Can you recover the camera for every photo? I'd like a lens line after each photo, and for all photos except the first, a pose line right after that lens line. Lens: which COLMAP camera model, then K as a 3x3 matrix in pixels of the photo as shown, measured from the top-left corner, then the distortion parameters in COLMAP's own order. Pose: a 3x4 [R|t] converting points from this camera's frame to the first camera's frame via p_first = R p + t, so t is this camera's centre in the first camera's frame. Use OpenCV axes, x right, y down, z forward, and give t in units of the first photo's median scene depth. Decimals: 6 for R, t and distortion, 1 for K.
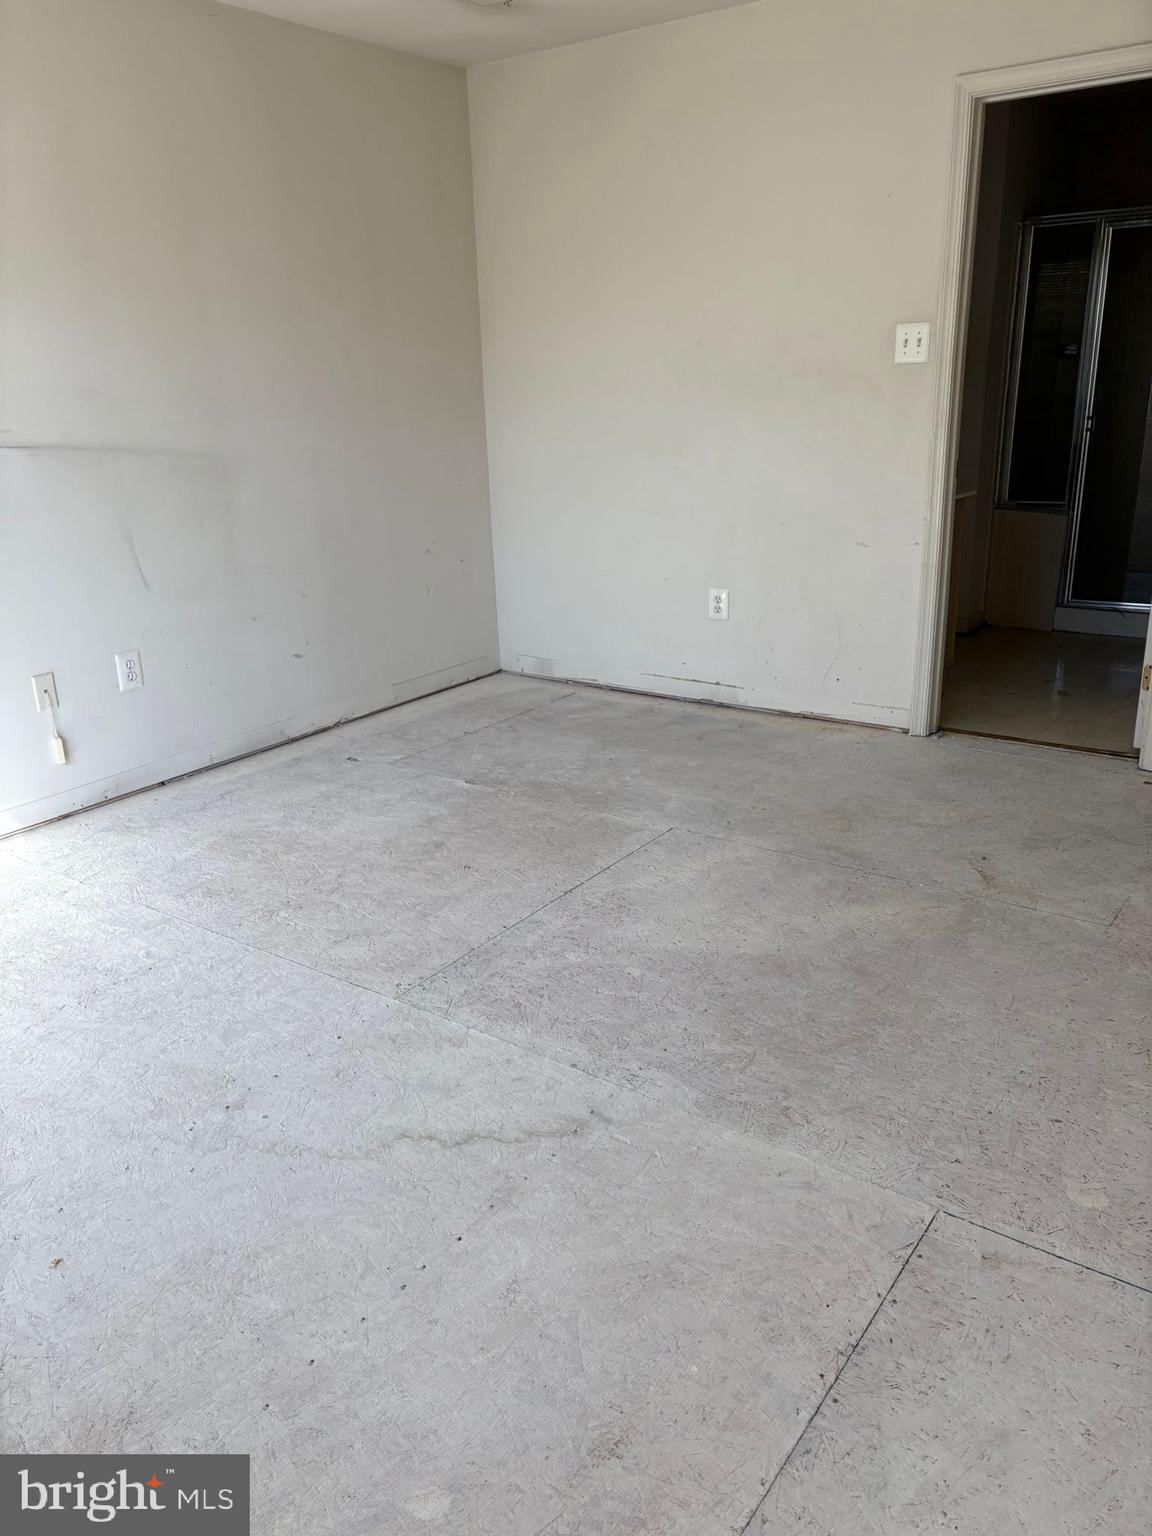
lens RADIAL K [[1132.3, 0, 571.5], [0, 1132.3, 778.6], [0, 0, 1]] dist [0.029161, -0.045759]
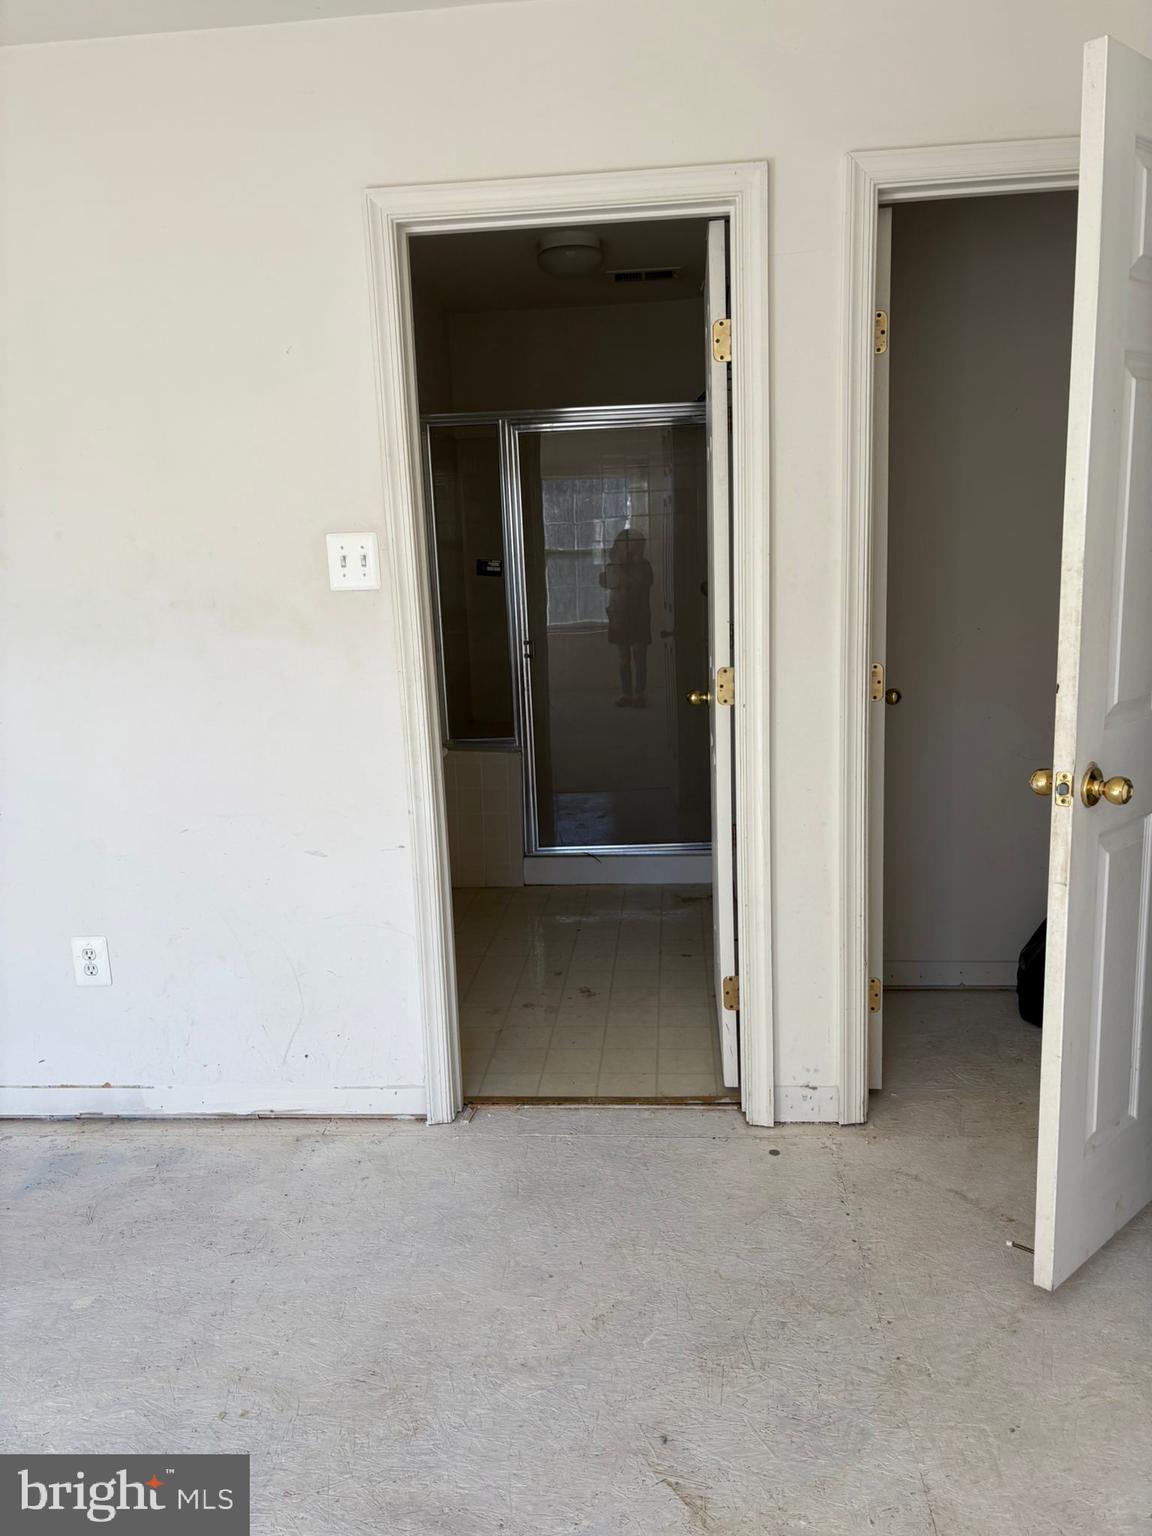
lens RADIAL K [[1132.3, 0, 571.5], [0, 1132.3, 778.6], [0, 0, 1]] dist [0.029161, -0.045759]
pose [[0.854738, -0.098066, 0.509712, 0.051065], [0.182298, 0.976150, -0.117889, -0.139711], [-0.485995, 0.193683, 0.852230, 0.352231]]
